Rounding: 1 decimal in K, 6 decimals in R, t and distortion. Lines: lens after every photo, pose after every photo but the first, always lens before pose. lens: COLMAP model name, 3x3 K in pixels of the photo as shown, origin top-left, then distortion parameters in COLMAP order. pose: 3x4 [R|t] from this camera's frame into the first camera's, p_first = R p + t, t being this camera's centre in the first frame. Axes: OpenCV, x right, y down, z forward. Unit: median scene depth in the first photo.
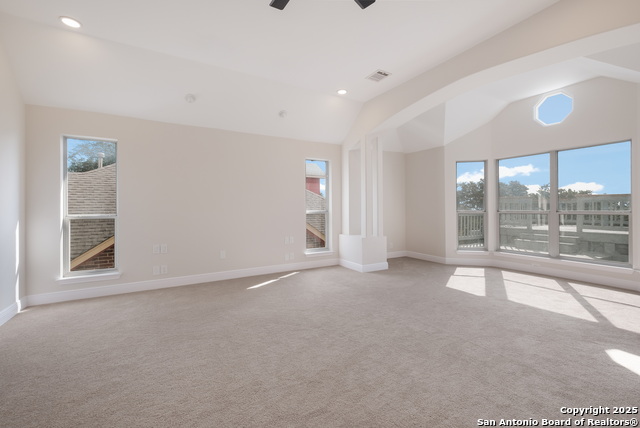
lens RADIAL K [[280.8, 0, 317.5], [0, 280.8, 210.3], [0, 0, 1]] dist [0.003765, -0.000491]
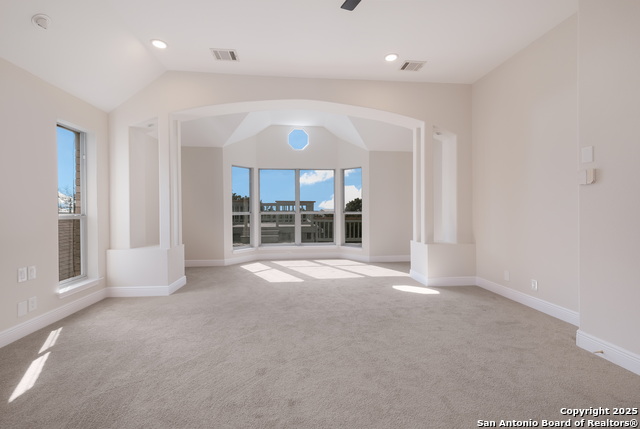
lens RADIAL K [[280.8, 0, 318.0], [0, 280.8, 212.3], [0, 0, 1]] dist [0.003765, -0.000491]
pose [[0.394915, -0.007008, 0.918691, -0.360433], [0.011339, 0.999932, 0.002753, 0.001325], [-0.918648, 0.009330, 0.394968, 0.321343]]
